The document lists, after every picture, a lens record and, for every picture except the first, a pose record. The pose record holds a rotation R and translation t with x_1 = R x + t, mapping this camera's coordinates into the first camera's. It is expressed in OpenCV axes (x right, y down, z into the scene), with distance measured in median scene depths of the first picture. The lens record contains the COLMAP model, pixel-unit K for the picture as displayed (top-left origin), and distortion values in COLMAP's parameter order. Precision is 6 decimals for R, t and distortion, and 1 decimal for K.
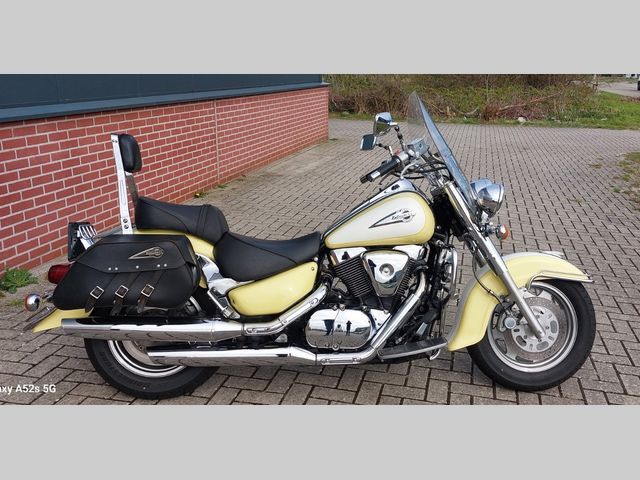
lens RADIAL K [[614.3, 0, 320.1], [0, 614.3, 210.0], [0, 0, 1]] dist [0.095815, -0.002866]
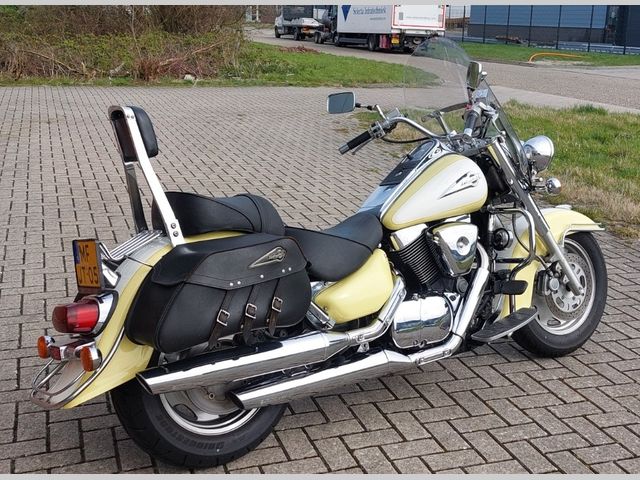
lens RADIAL K [[889.7, 0, 320.0], [0, 889.7, 240.0], [0, 0, 1]] dist [0.160216, 0.007665]
pose [[0.852908, -0.134591, 0.504414, -0.674239], [0.120030, 0.990868, 0.061432, -0.009447], [-0.508076, 0.008149, 0.861274, 0.018103]]
